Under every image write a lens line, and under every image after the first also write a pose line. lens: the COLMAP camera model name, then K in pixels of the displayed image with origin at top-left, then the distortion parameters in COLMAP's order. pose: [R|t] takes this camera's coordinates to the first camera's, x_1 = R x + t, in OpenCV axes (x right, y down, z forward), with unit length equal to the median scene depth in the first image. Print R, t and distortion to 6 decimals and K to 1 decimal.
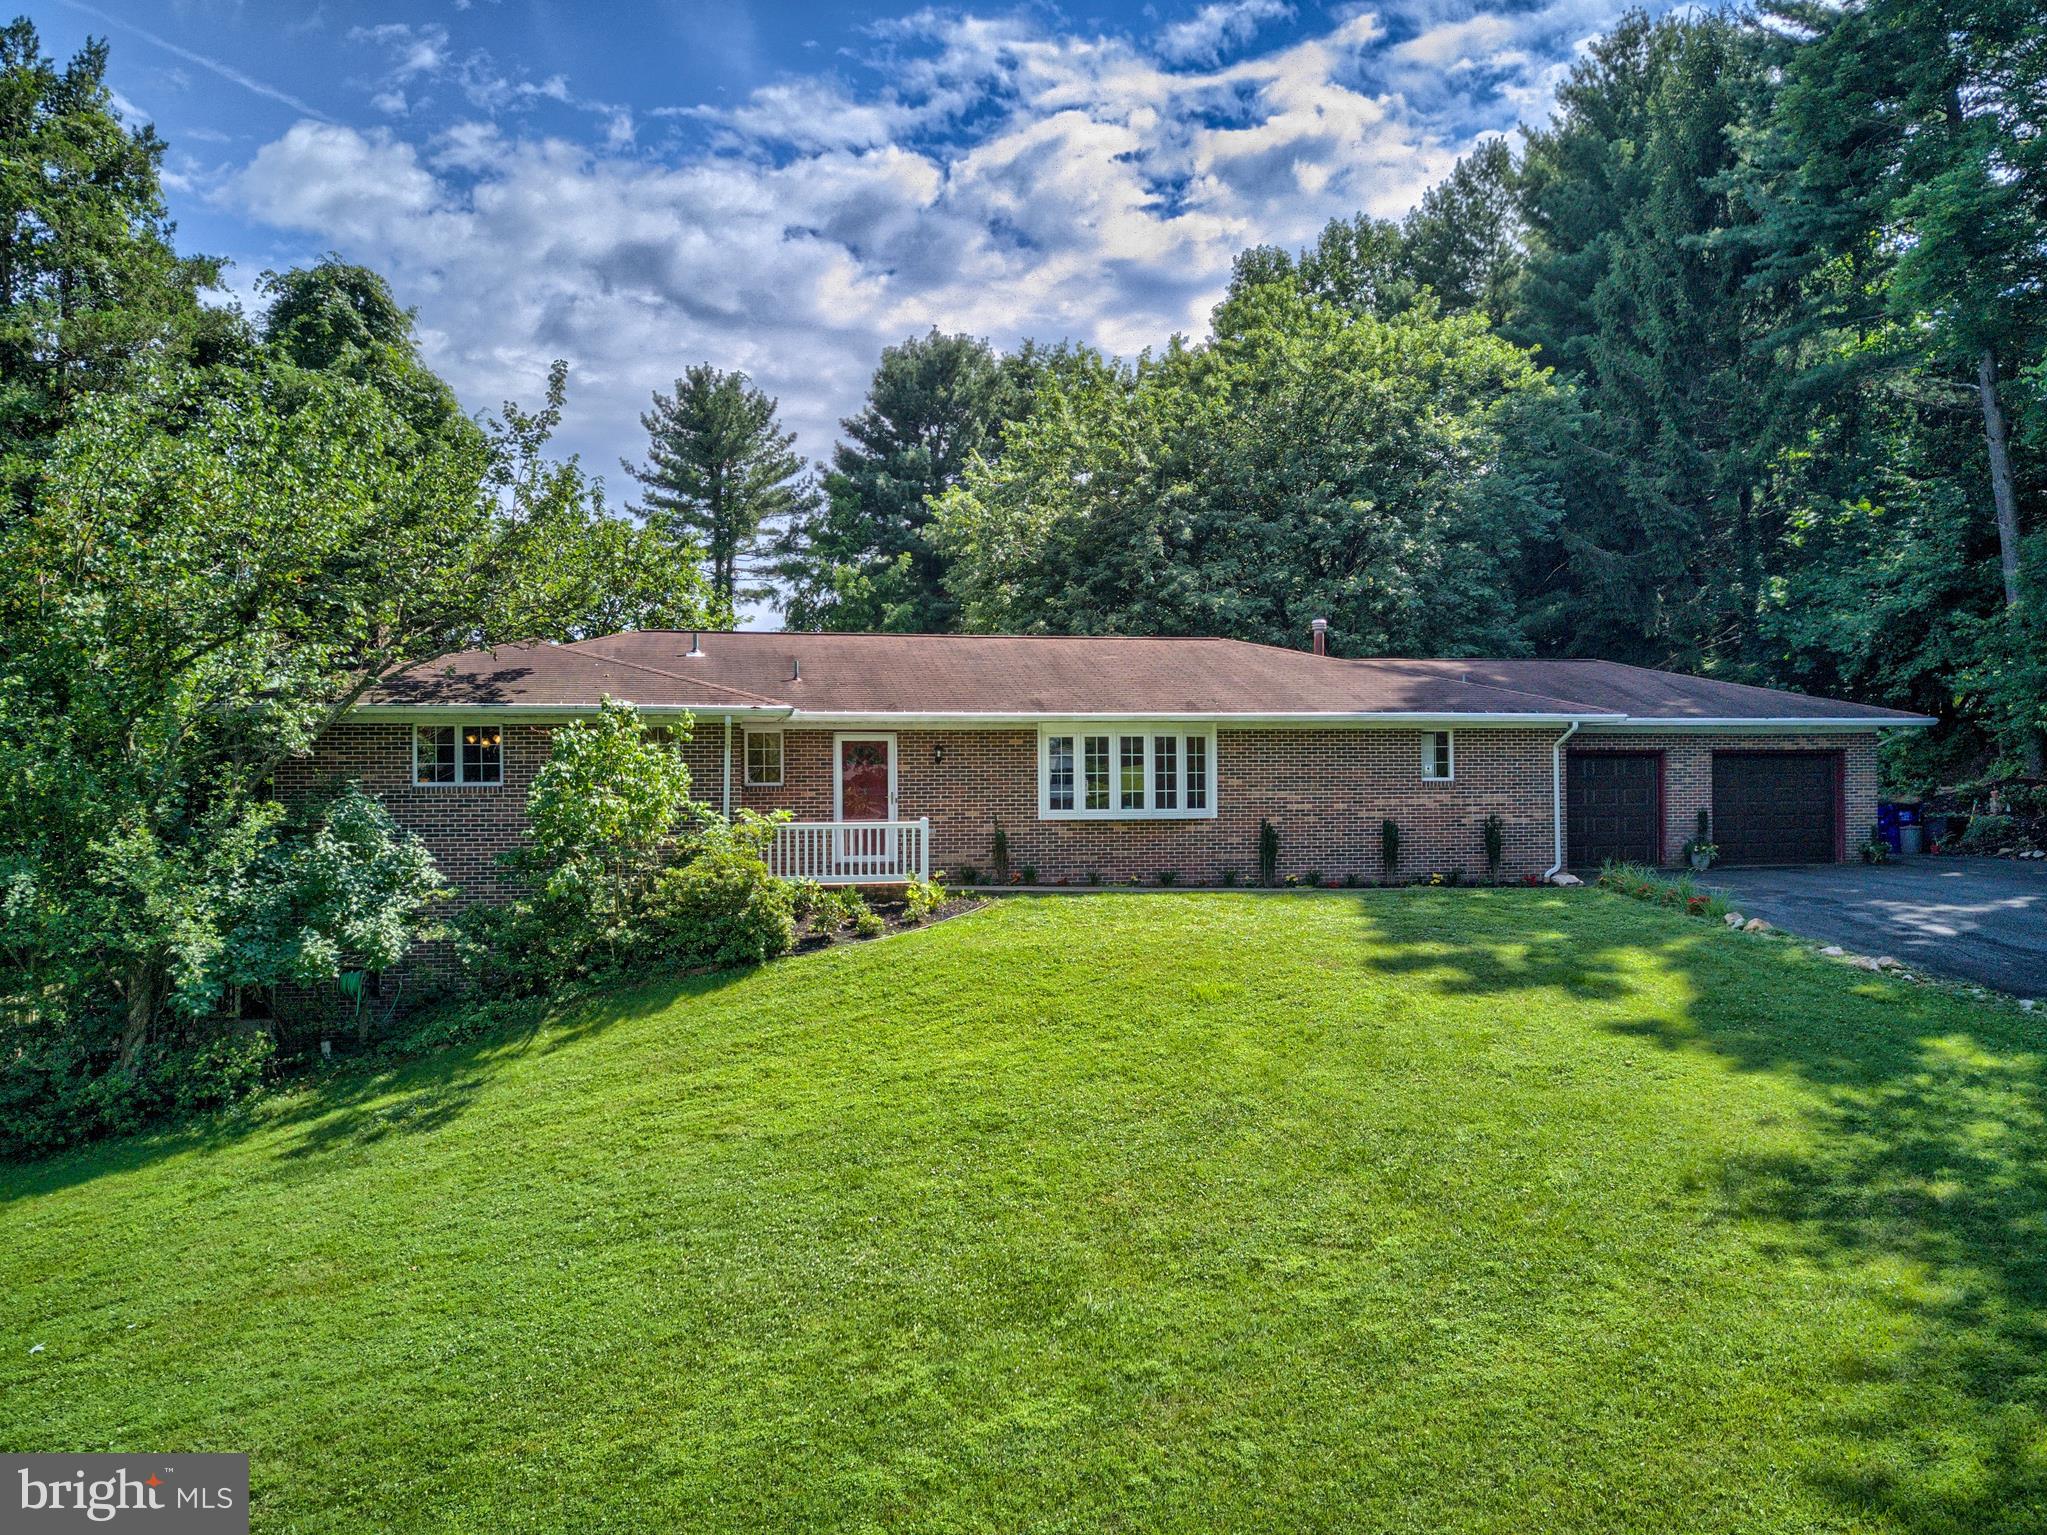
lens RADIAL K [[1552.2, 0, 1023.1], [0, 1552.2, 771.1], [0, 0, 1]] dist [-0.002352, 0.005373]
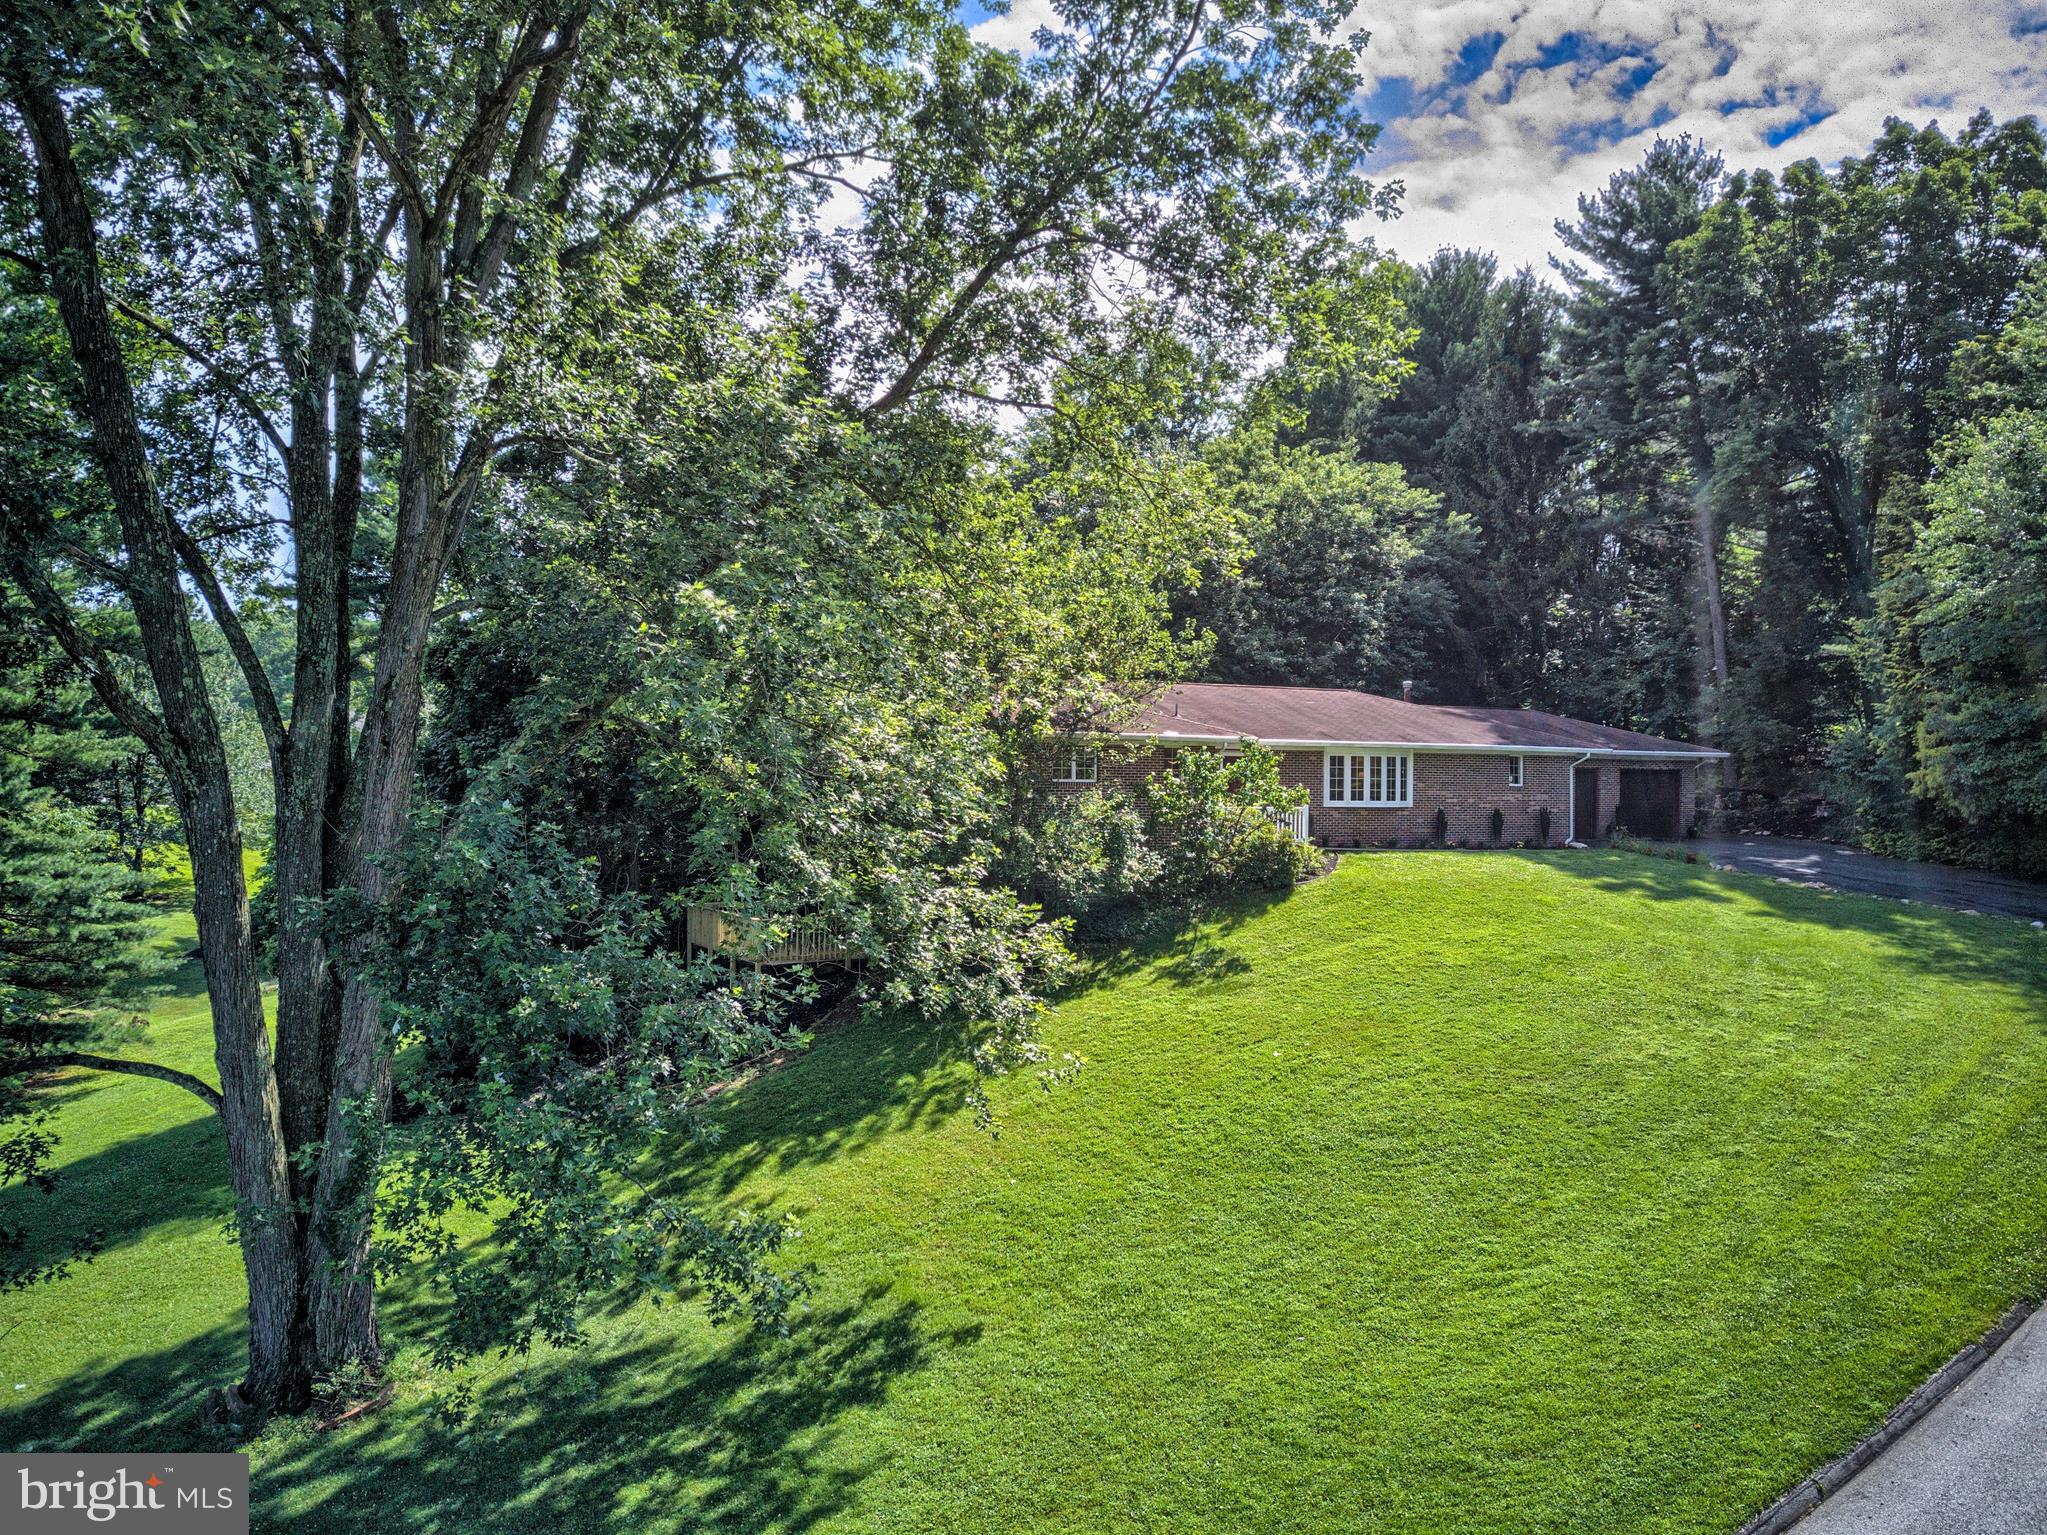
lens RADIAL K [[1552.2, 0, 1011.8], [0, 1552.2, 767.1], [0, 0, 1]] dist [-0.002352, 0.005373]
pose [[0.950285, 0.018291, 0.310845, -0.794332], [-0.019491, 0.999810, 0.000754, -0.004646], [-0.310772, -0.006775, 0.950460, -0.433573]]
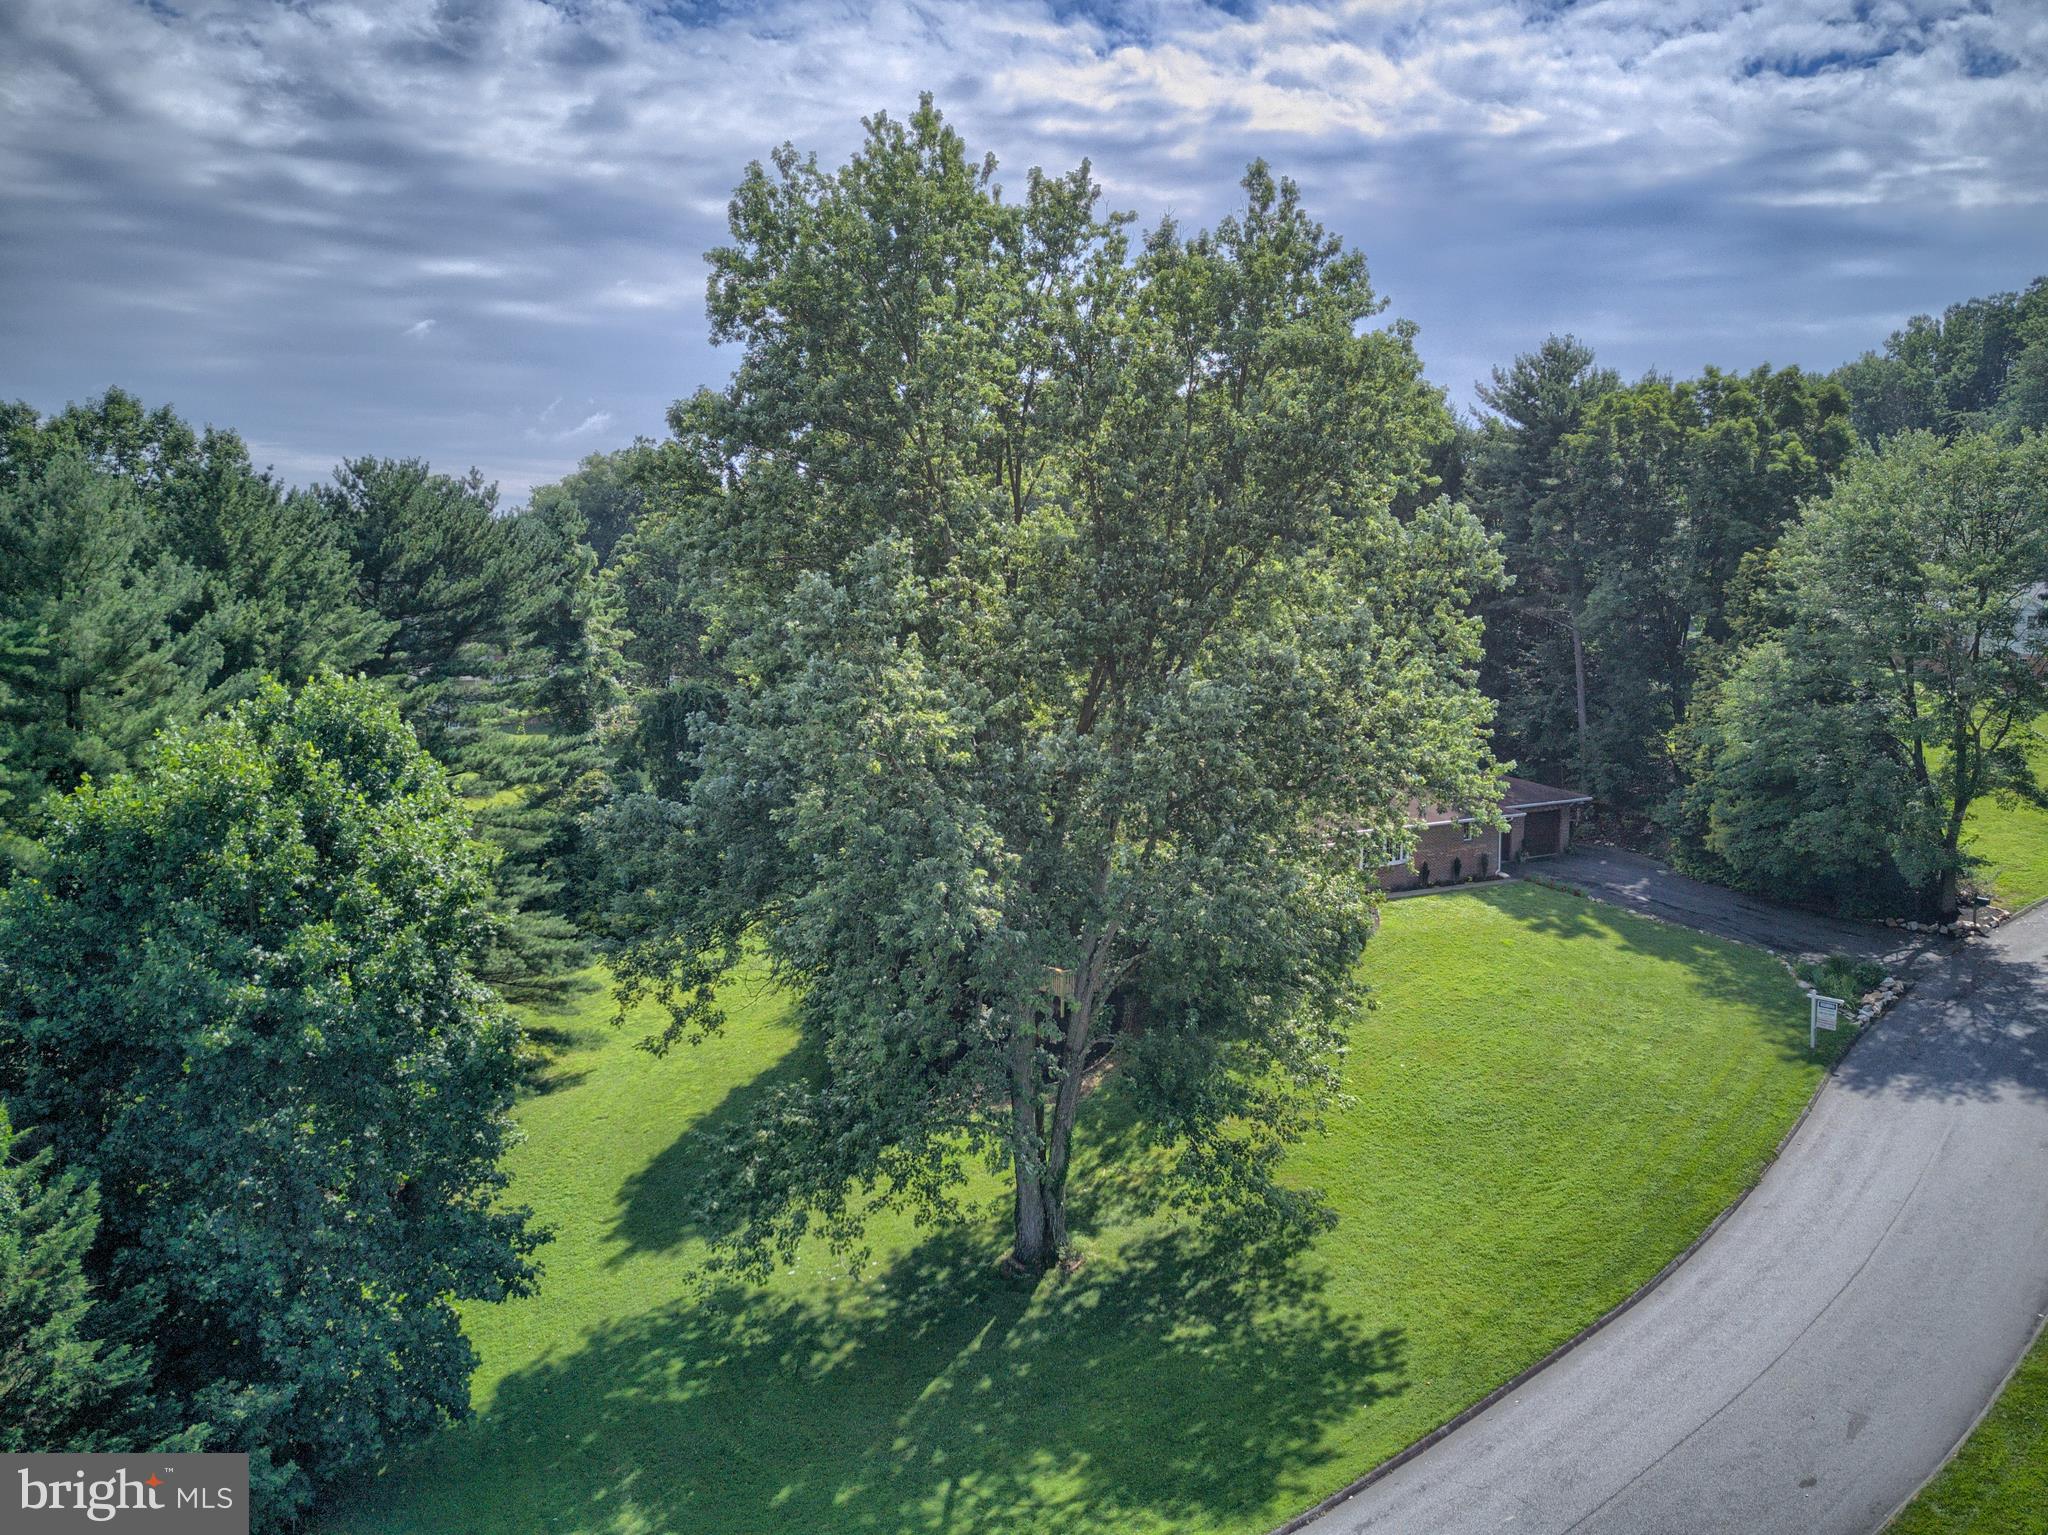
lens RADIAL K [[1553.0, 0, 1033.8], [0, 1553.0, 769.4], [0, 0, 1]] dist [-0.002352, 0.005373]
pose [[0.902793, -0.029887, 0.429036, -1.561080], [-0.017310, 0.994249, 0.105684, -0.389037], [-0.429727, -0.102838, 0.897084, -1.053411]]
